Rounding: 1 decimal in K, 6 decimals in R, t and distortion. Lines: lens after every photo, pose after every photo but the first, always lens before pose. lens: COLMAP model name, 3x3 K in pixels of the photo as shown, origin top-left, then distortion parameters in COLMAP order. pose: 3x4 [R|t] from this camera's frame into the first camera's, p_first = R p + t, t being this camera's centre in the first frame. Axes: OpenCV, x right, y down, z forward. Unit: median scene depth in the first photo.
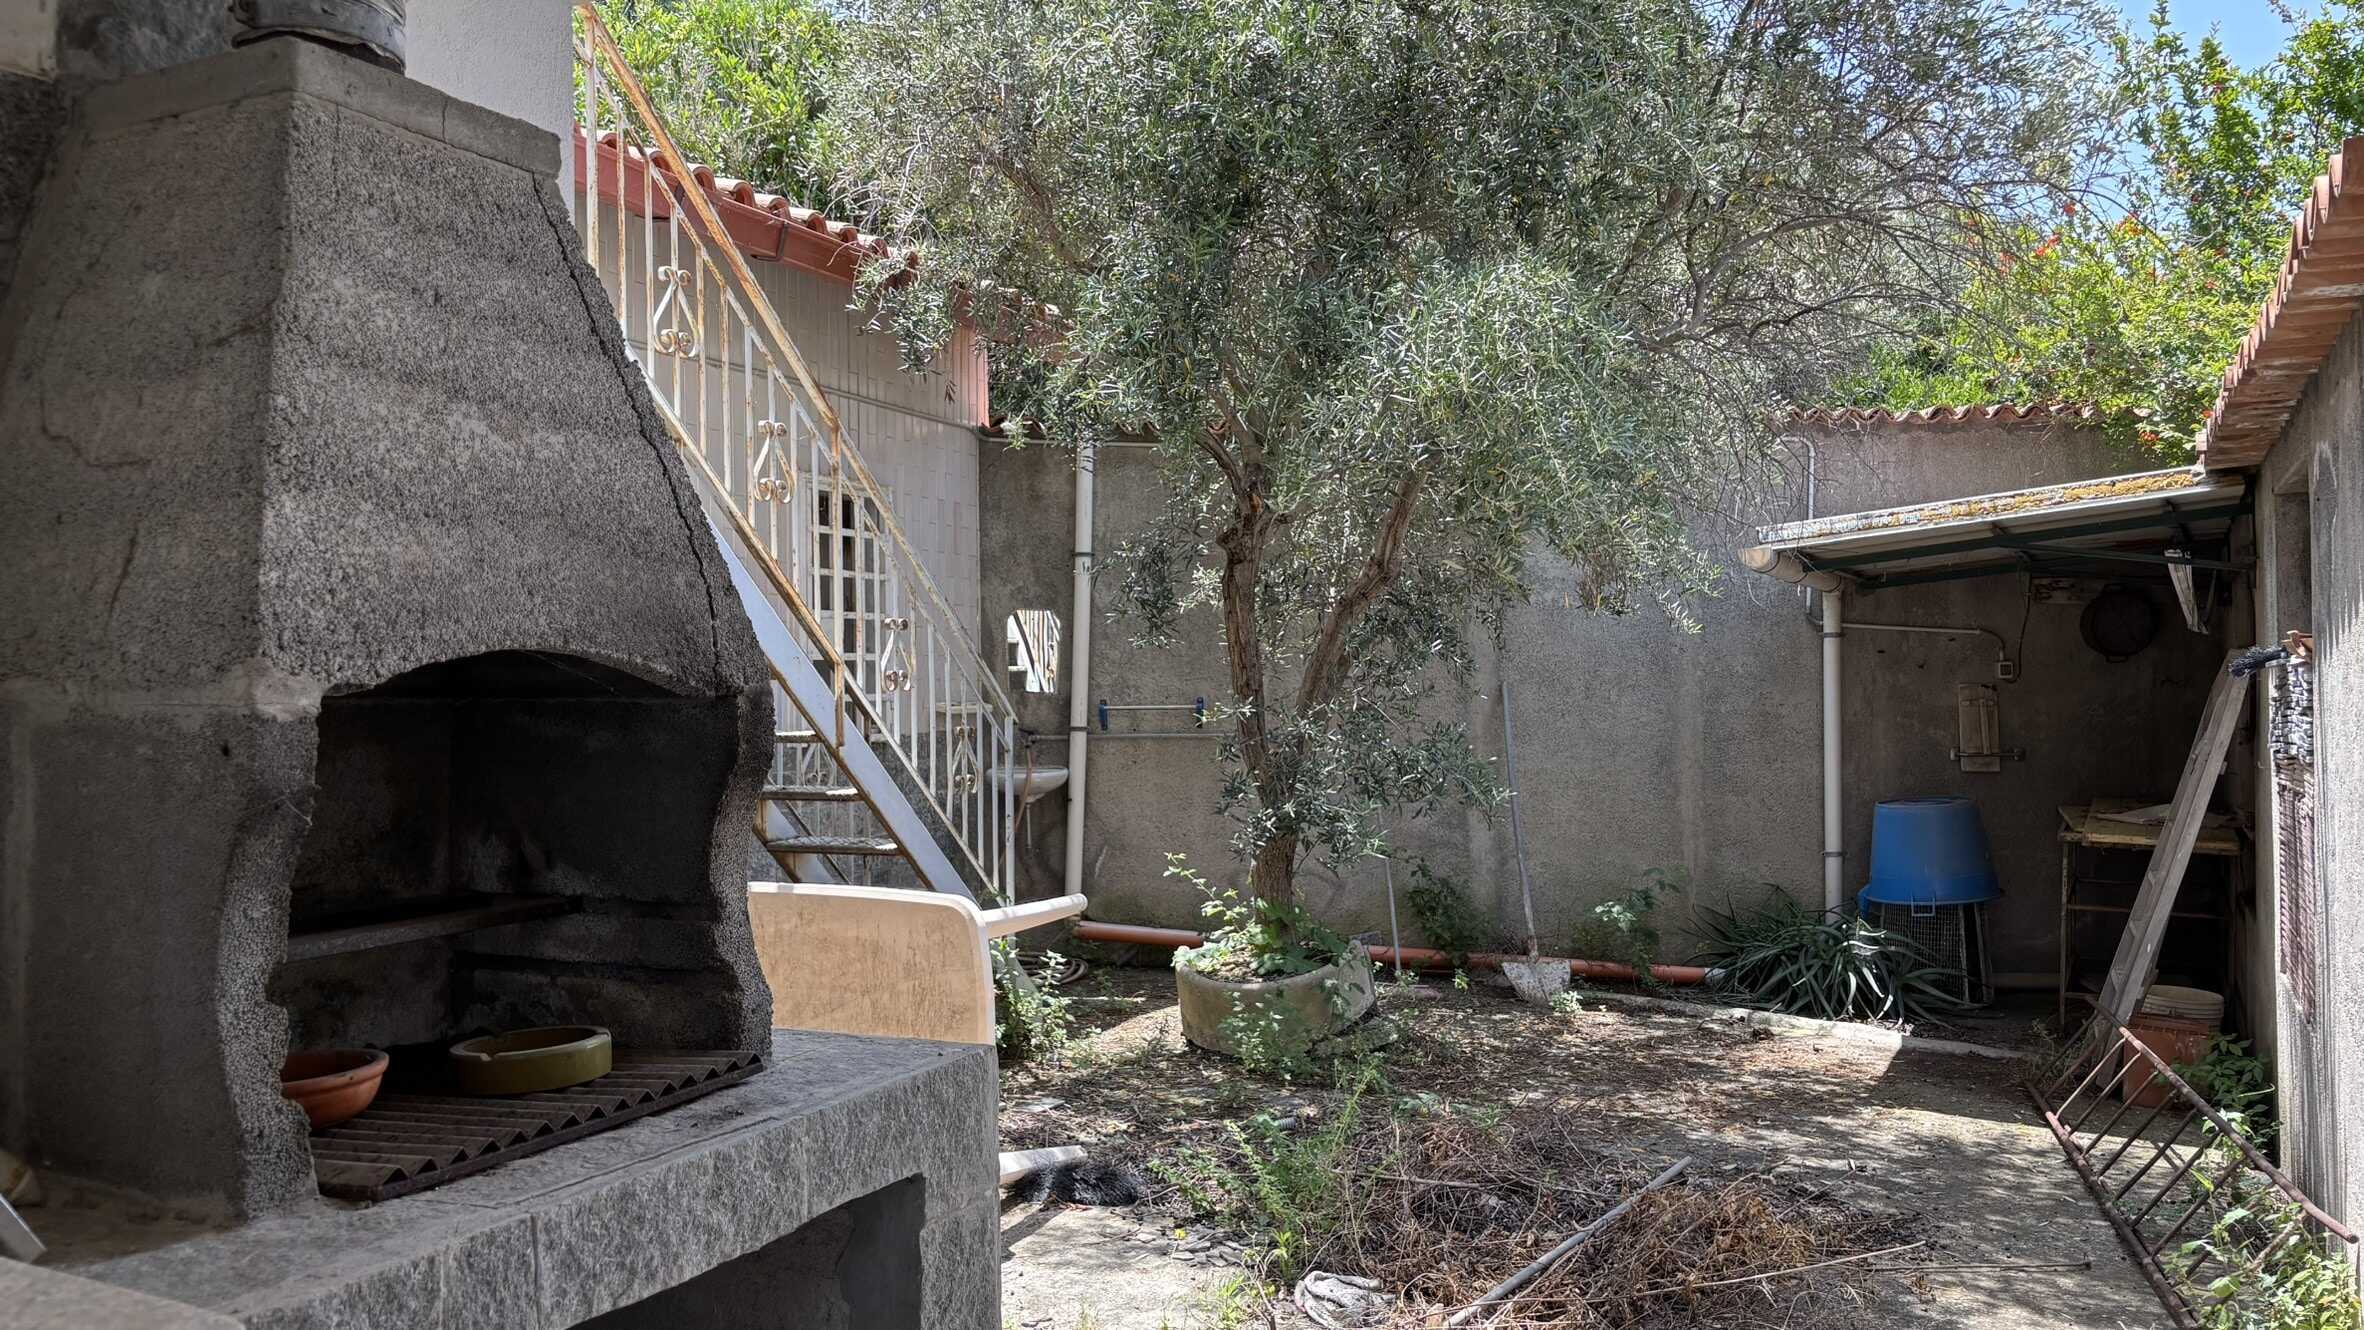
lens RADIAL K [[1775.8, 0, 1168.3], [0, 1775.8, 678.0], [0, 0, 1]] dist [0.061875, -0.095129]
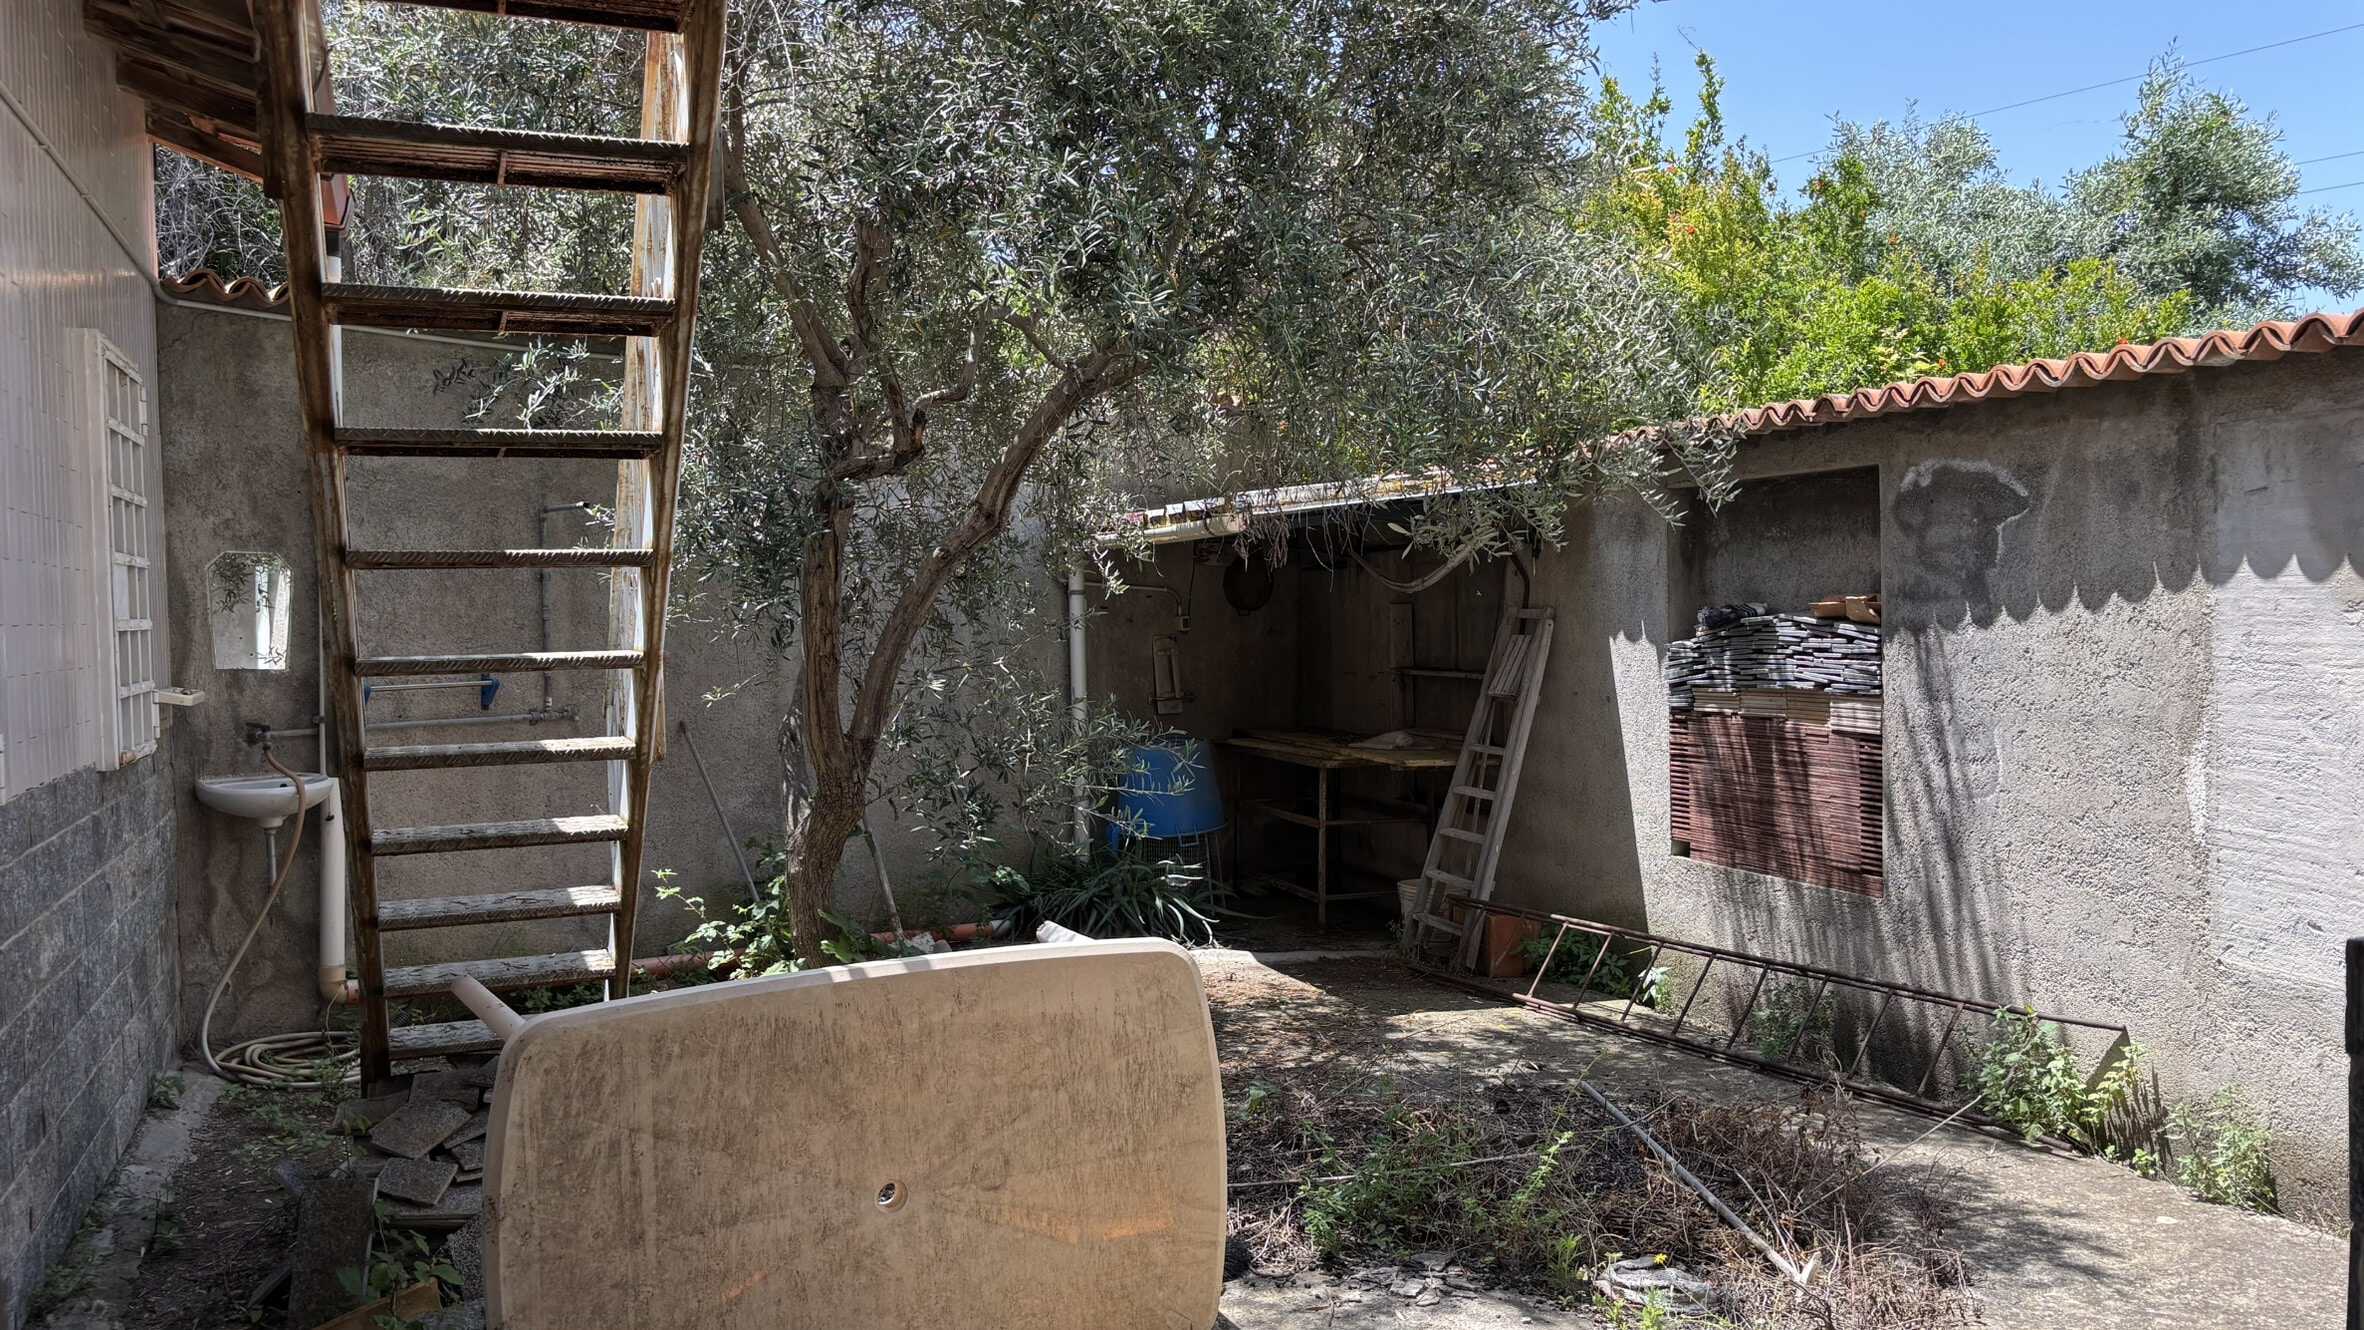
lens RADIAL K [[1775.8, 0, 1168.3], [0, 1775.8, 678.0], [0, 0, 1]] dist [0.061875, -0.095129]
pose [[0.661862, -0.035272, 0.748795, -0.484209], [0.012610, 0.999275, 0.035925, -0.012901], [-0.749519, -0.014335, 0.661827, 0.338346]]
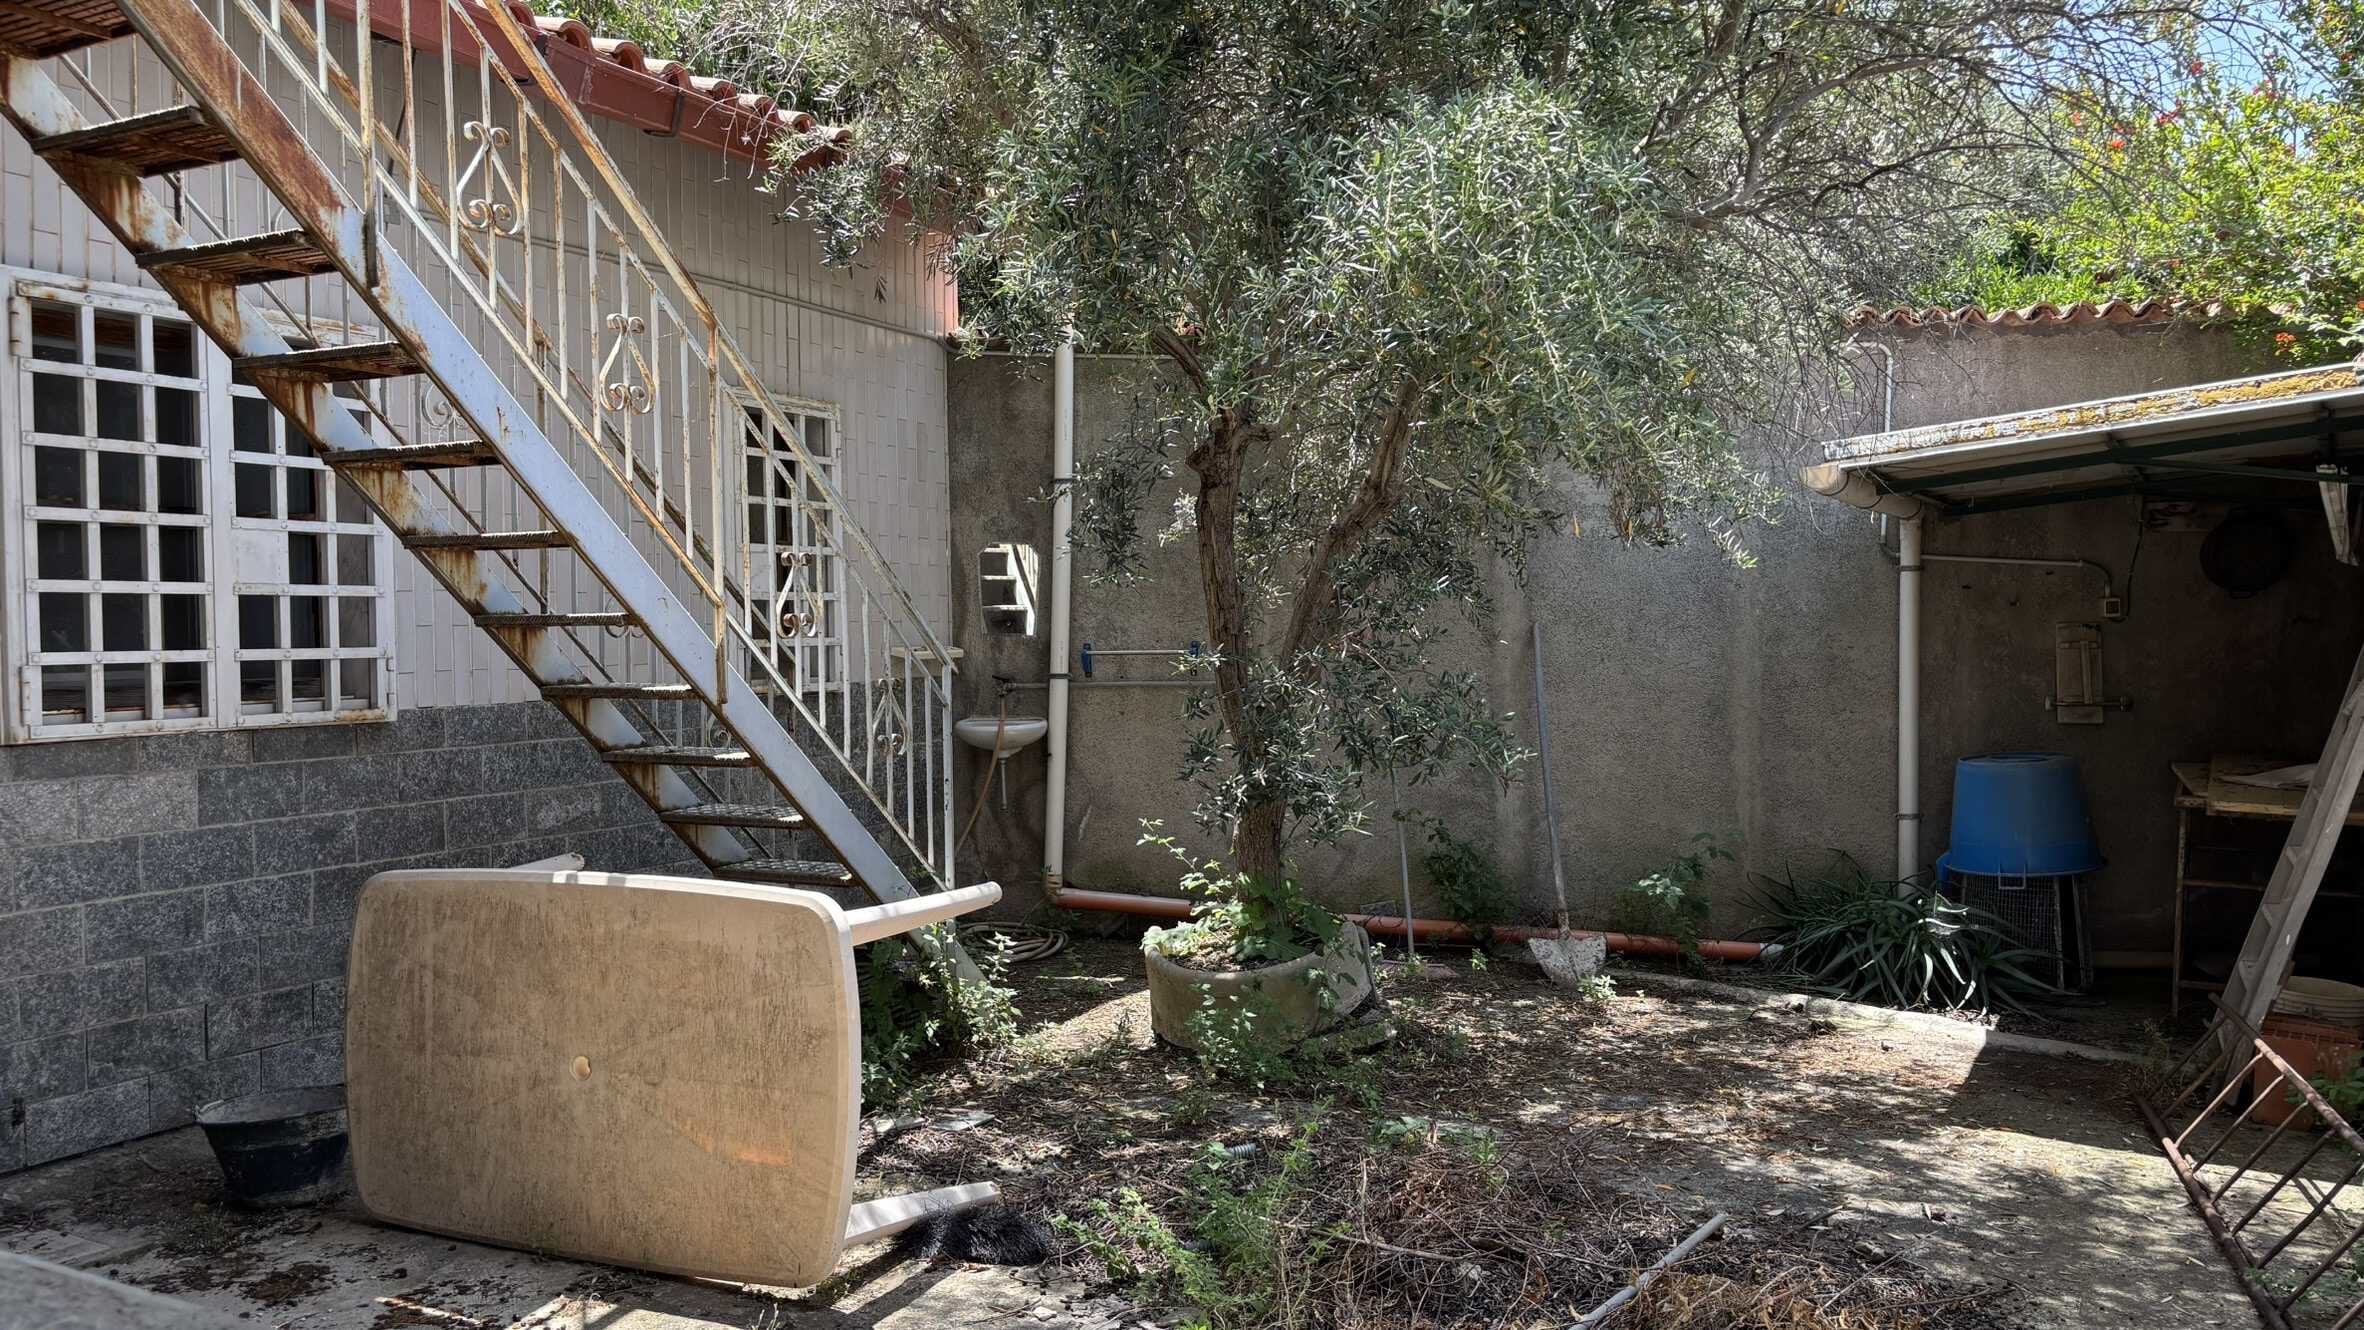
lens RADIAL K [[1770.8, 0, 1175.1], [0, 1770.8, 683.9], [0, 0, 1]] dist [0.061497, -0.067553]
pose [[0.999400, -0.000565, -0.034617, 0.051327], [0.001931, 0.999219, 0.039456, -0.003312], [0.034568, -0.039499, 0.998622, 0.138260]]
